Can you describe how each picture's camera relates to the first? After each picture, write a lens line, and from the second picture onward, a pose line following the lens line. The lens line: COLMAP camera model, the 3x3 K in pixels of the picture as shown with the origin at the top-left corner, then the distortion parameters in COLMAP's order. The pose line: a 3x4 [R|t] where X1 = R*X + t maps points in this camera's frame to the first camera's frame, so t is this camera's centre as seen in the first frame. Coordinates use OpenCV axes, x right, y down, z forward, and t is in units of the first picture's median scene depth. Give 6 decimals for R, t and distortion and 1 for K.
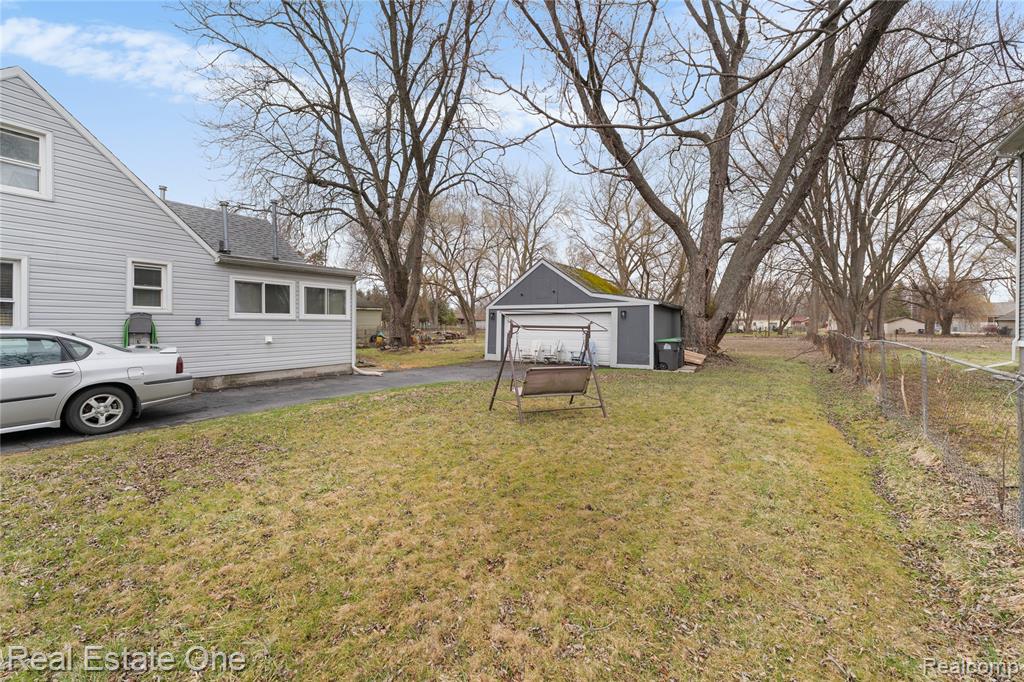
lens RADIAL K [[444.2, 0, 508.8], [0, 444.2, 324.5], [0, 0, 1]] dist [-0.000665, -0.000084]
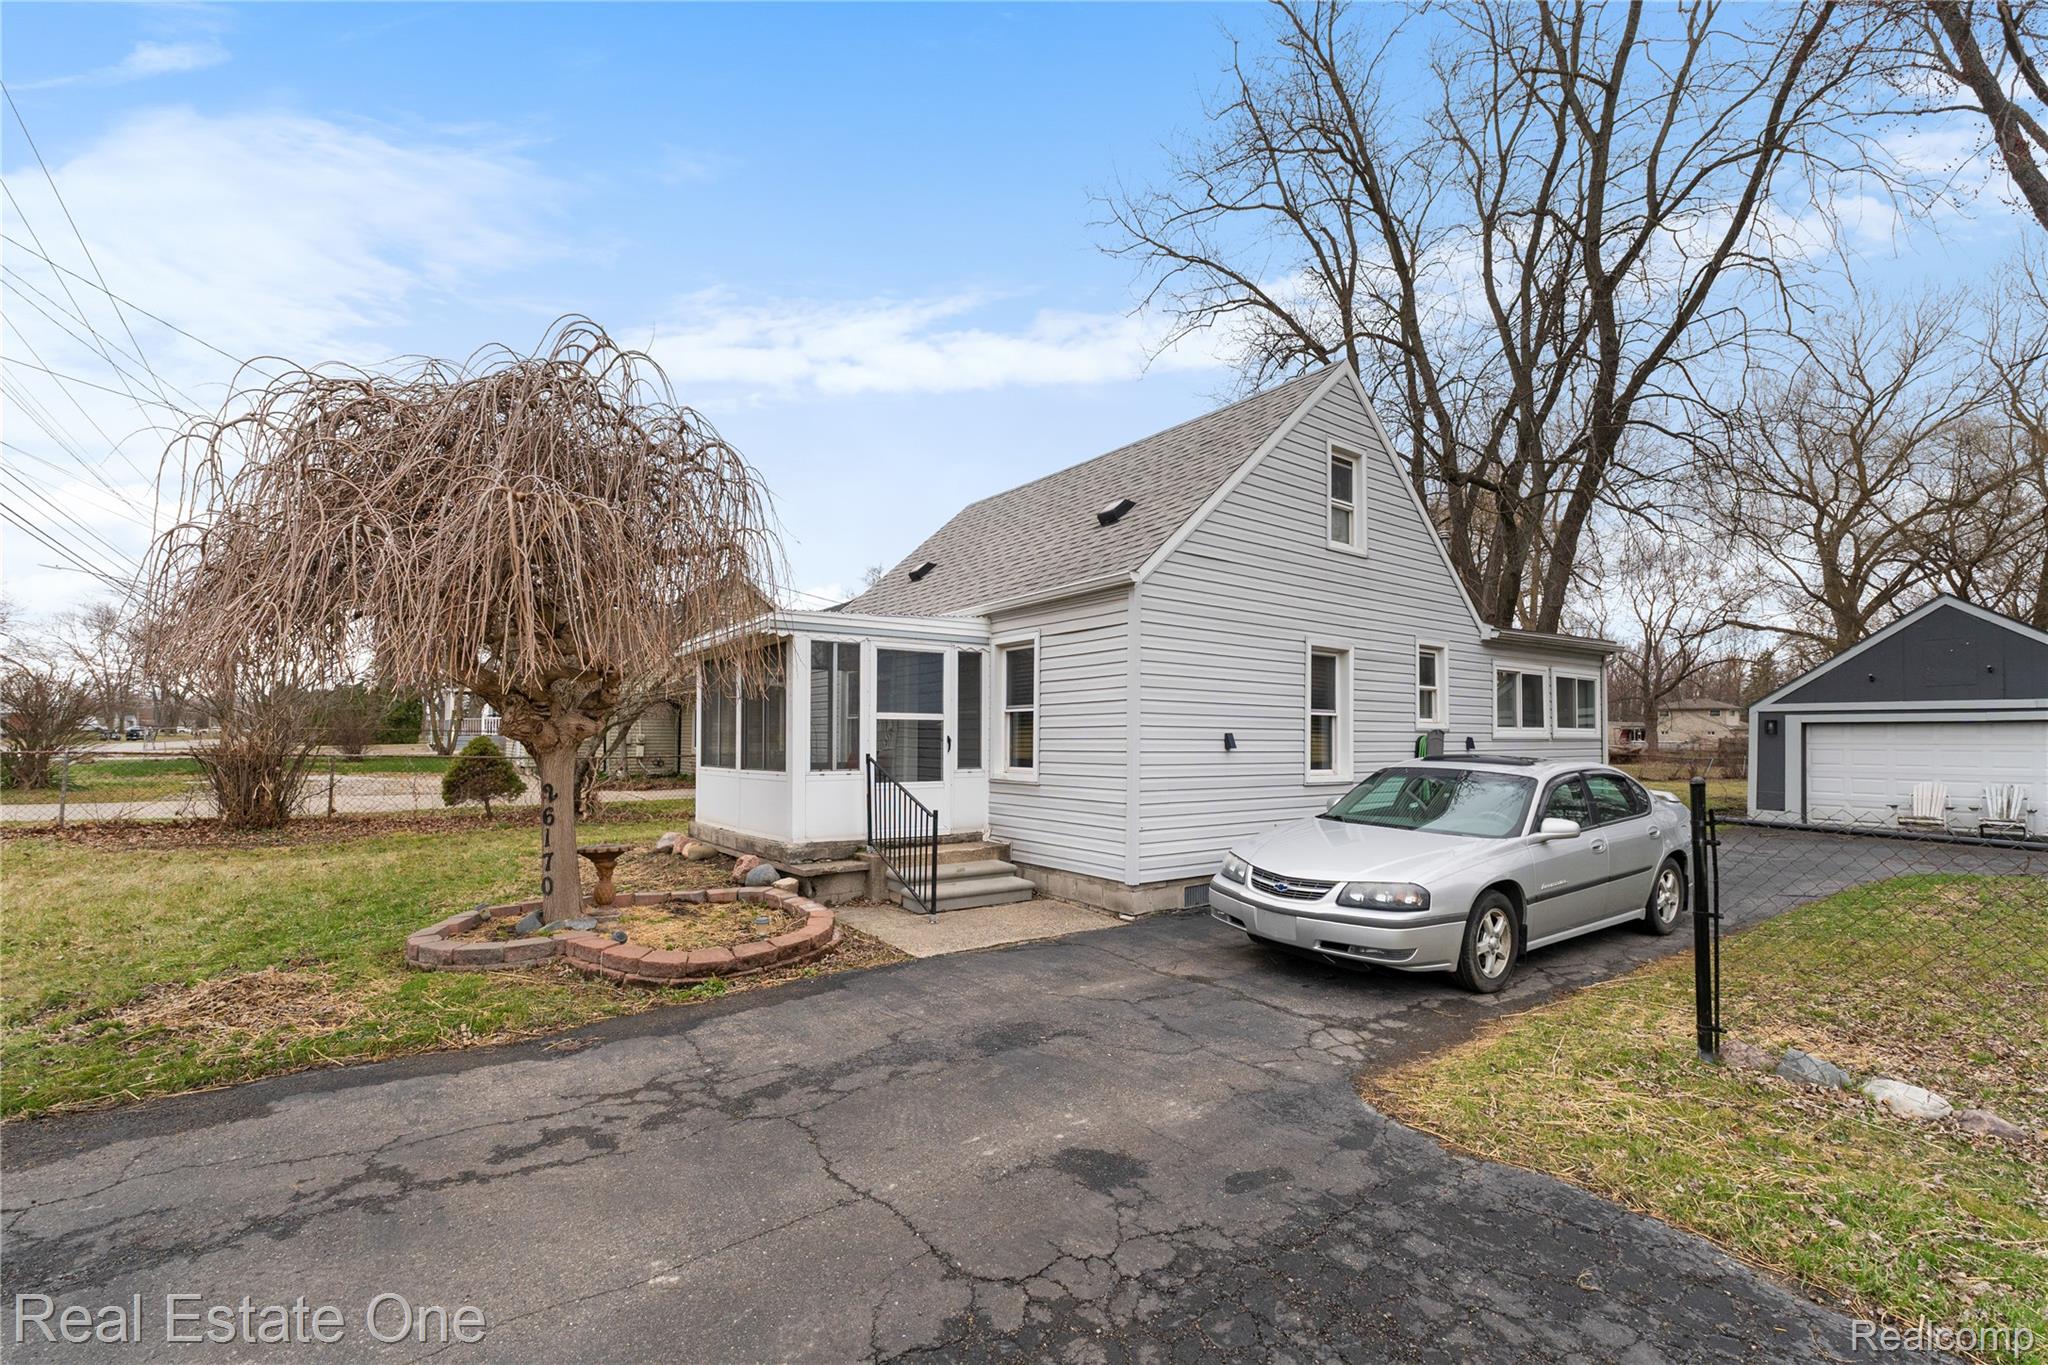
lens RADIAL K [[876.7, 0, 1032.5], [0, 876.7, 726.9], [0, 0, 1]] dist [-0.000064, -0.000058]
pose [[0.923415, -0.002884, -0.383793, -0.386814], [-0.001847, 0.999927, -0.011957, -0.006785], [0.383799, 0.011750, 0.923342, -0.137875]]
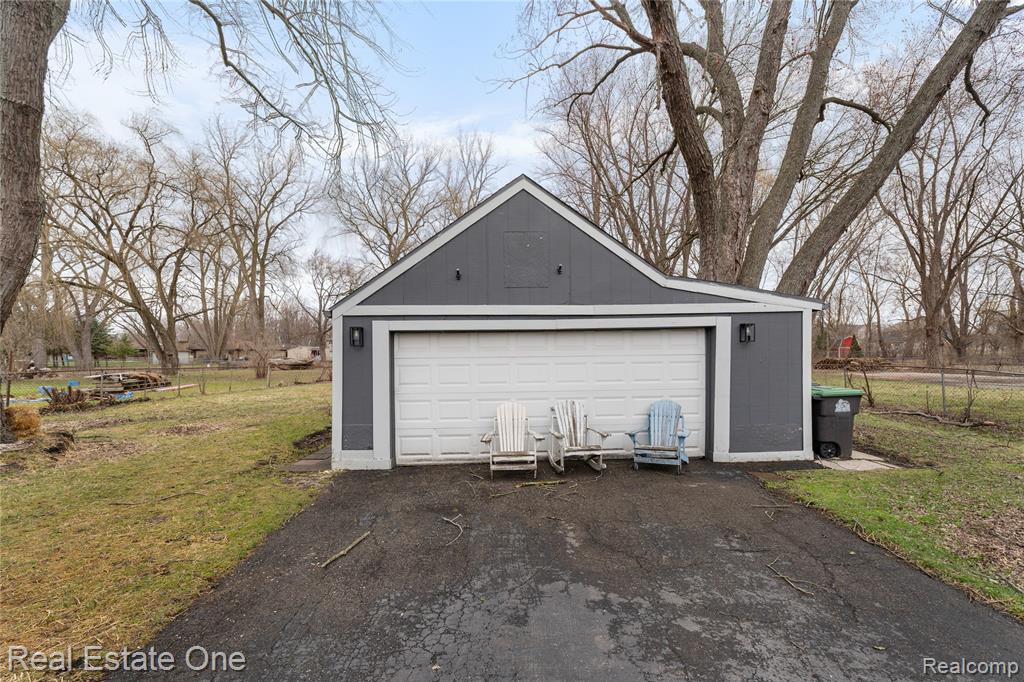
lens RADIAL K [[438.4, 0, 516.2], [0, 438.4, 363.2], [0, 0, 1]] dist [-0.000064, -0.000058]
pose [[0.814383, -0.022401, 0.579895, -0.125652], [0.011049, 0.999672, 0.023101, -0.005073], [-0.580223, -0.012406, 0.814363, 0.646883]]
